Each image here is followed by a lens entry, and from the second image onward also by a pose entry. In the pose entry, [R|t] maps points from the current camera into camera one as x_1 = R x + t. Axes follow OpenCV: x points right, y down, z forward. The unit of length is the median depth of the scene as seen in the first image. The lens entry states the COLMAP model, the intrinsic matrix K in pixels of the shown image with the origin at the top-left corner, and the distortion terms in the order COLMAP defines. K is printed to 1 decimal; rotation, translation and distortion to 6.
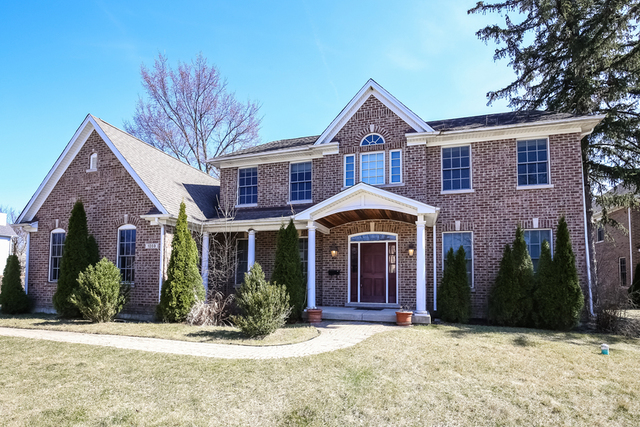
lens RADIAL K [[314.8, 0, 320.2], [0, 314.8, 220.3], [0, 0, 1]] dist [-0.028553, -0.000096]
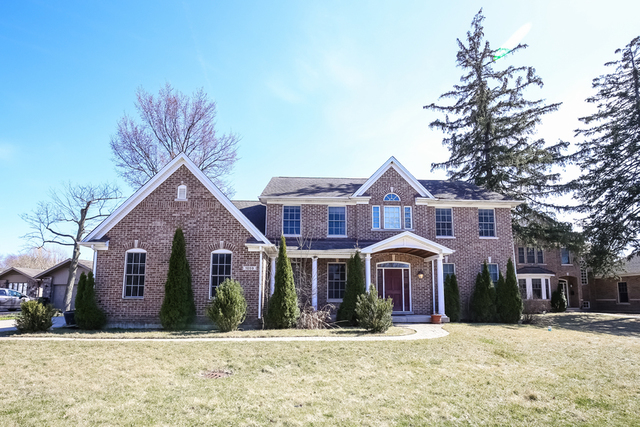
lens RADIAL K [[295.1, 0, 322.4], [0, 295.1, 215.6], [0, 0, 1]] dist [-0.023460, 0.000118]
pose [[0.948552, 0.079055, 0.306594, -0.577483], [-0.054092, 0.994554, -0.089092, -0.033978], [-0.311967, 0.067924, 0.947662, -0.199700]]
